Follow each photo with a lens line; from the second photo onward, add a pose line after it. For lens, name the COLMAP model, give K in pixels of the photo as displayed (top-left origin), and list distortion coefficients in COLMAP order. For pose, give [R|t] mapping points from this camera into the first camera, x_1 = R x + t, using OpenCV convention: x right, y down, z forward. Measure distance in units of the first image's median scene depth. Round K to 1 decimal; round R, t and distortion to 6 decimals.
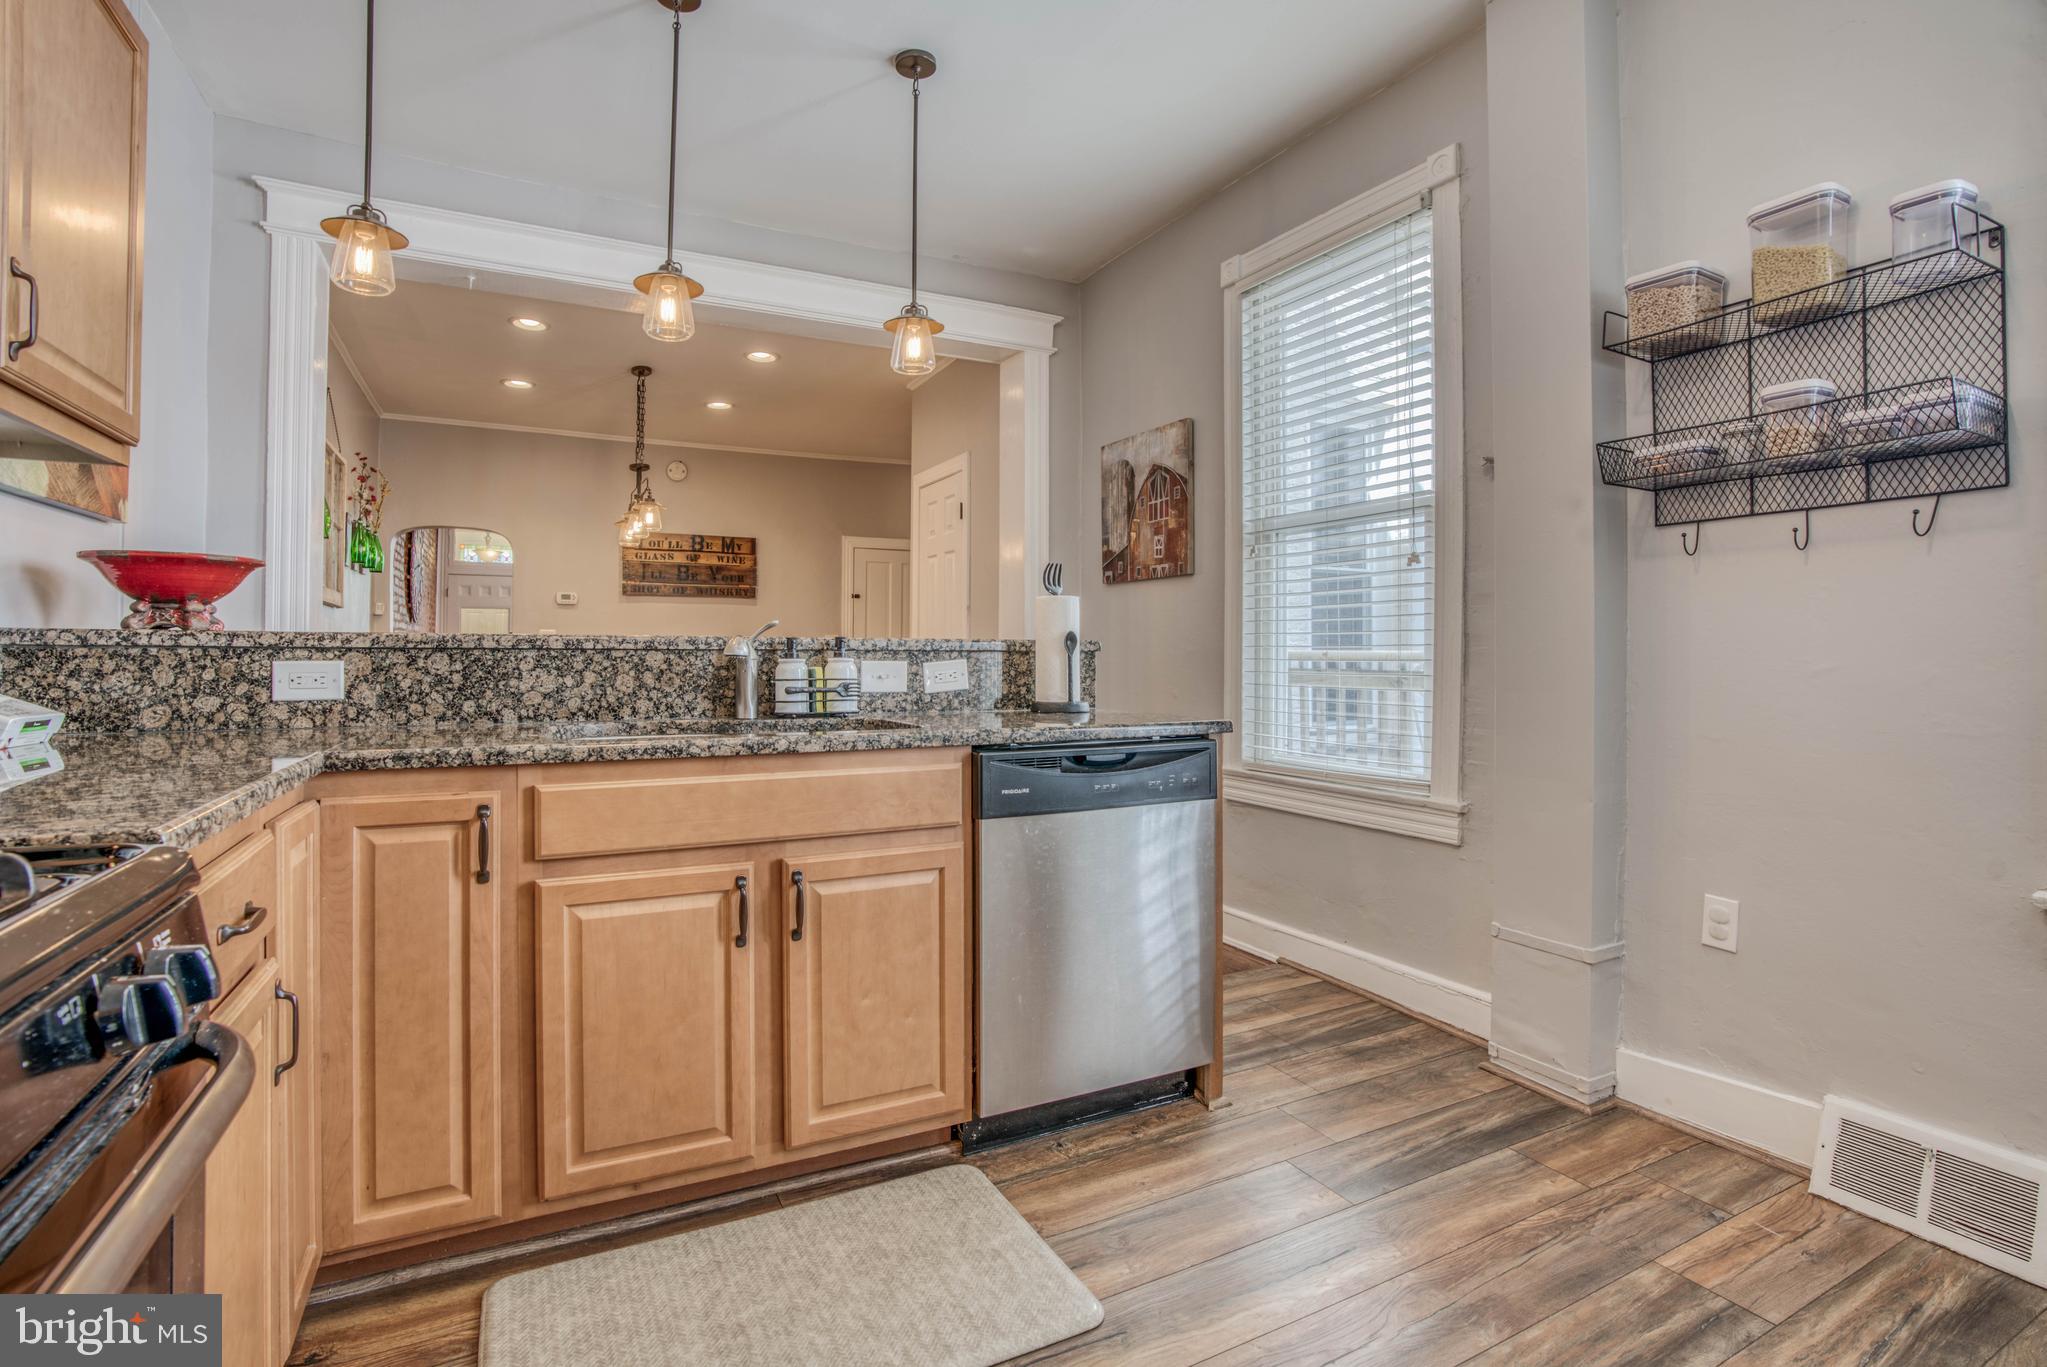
lens RADIAL K [[1035.5, 0, 1022.5], [0, 1035.5, 646.3], [0, 0, 1]] dist [-0.001421, -0.000209]
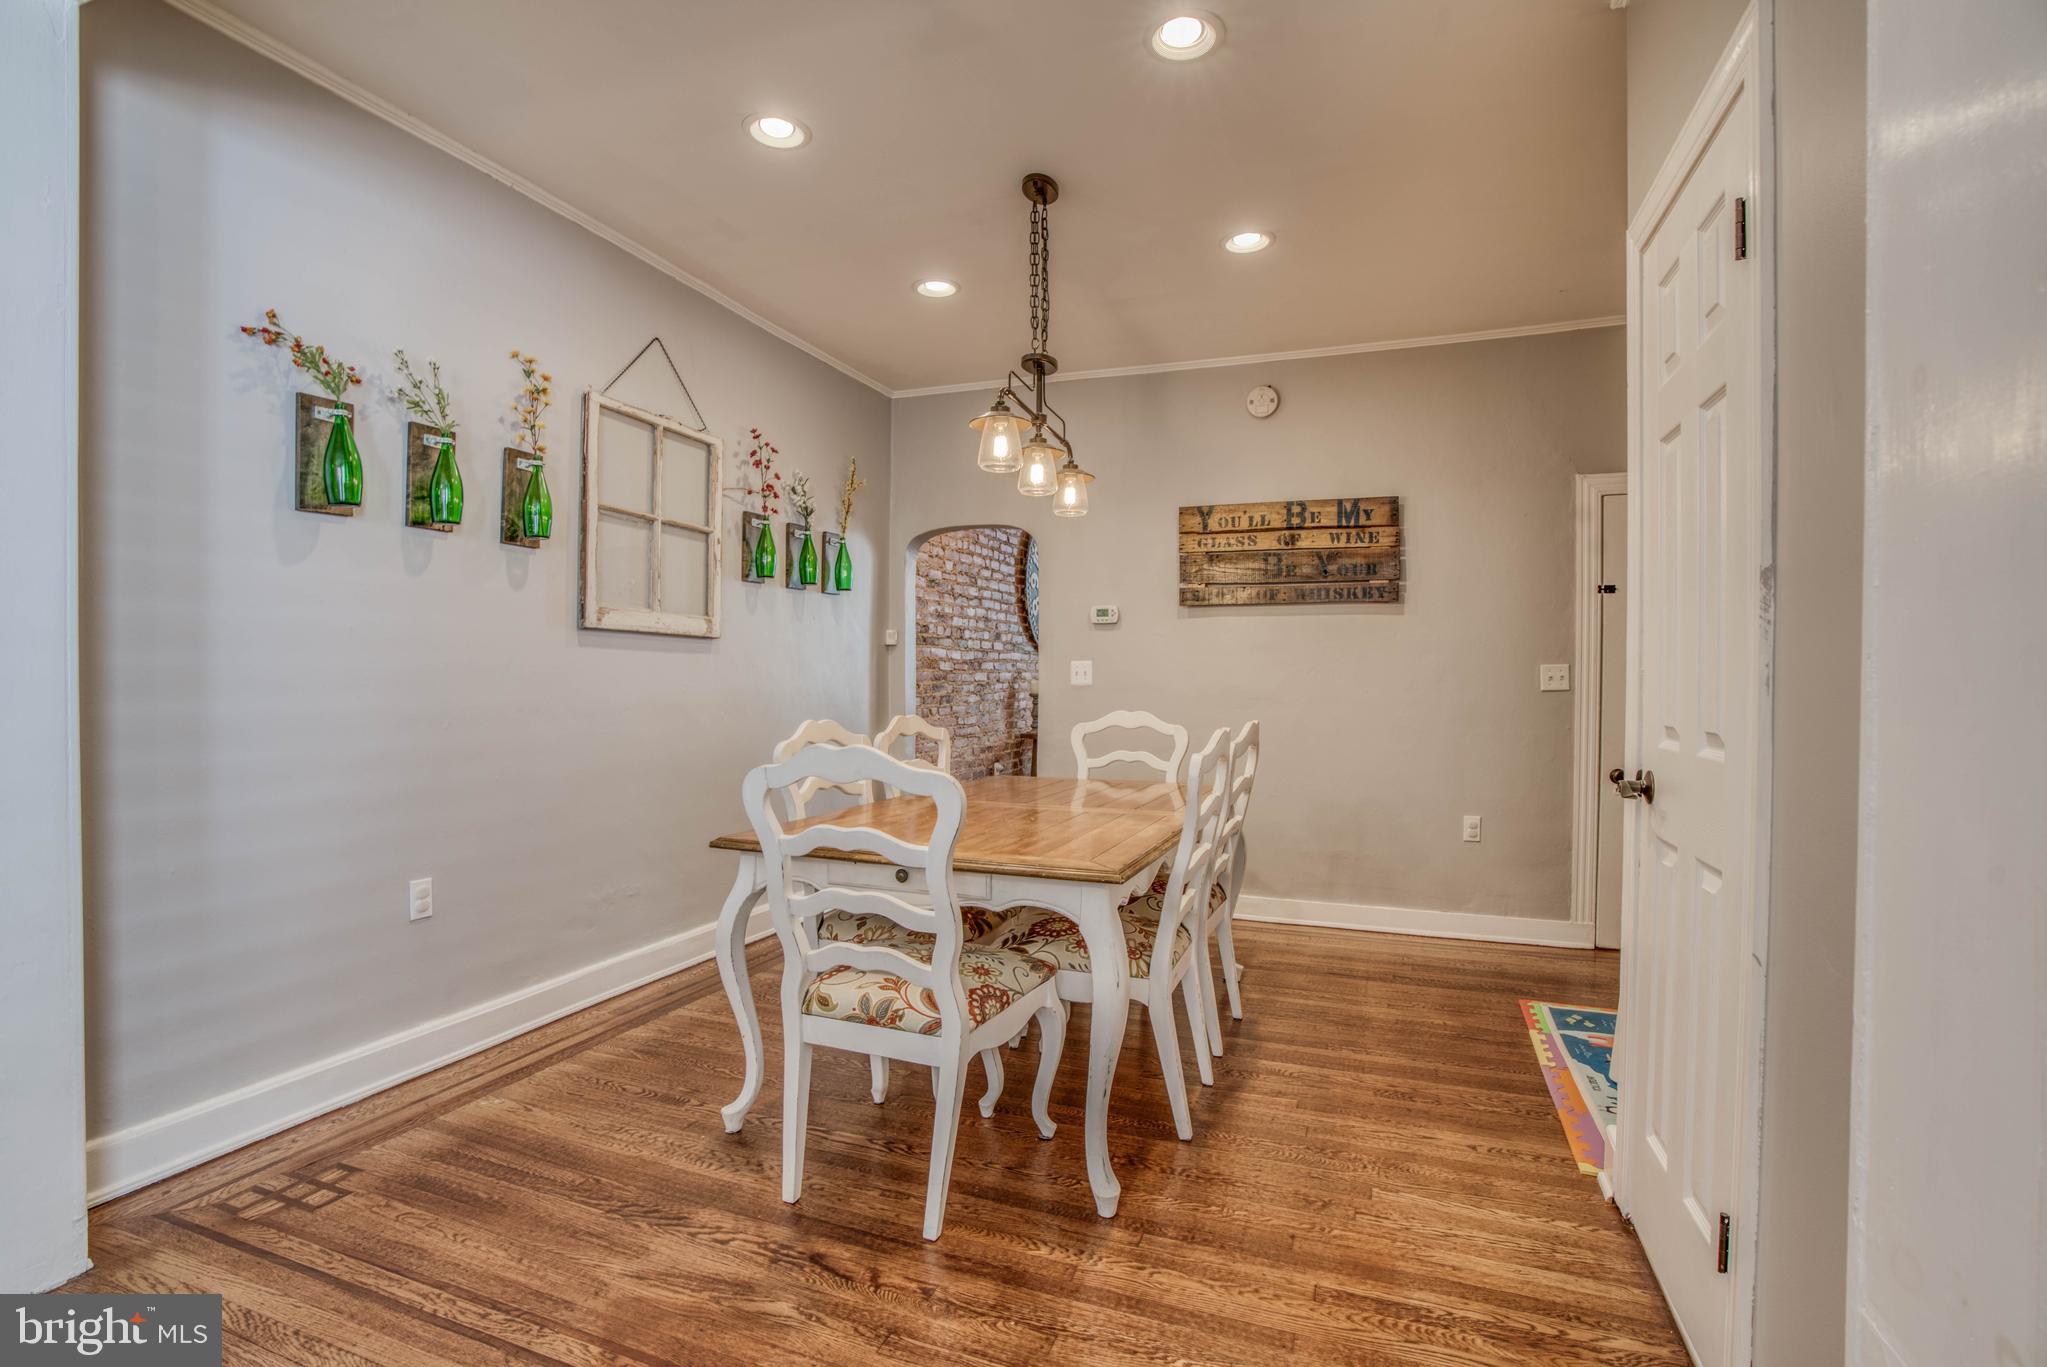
lens RADIAL K [[971.2, 0, 1015.2], [0, 971.2, 718.3], [0, 0, 1]] dist [-0.050304, 0.016829]
pose [[0.662962, 0.033868, -0.747887, 0.003475], [0.003366, 0.998831, 0.048216, -0.008501], [0.748646, -0.034483, 0.662073, 0.496875]]
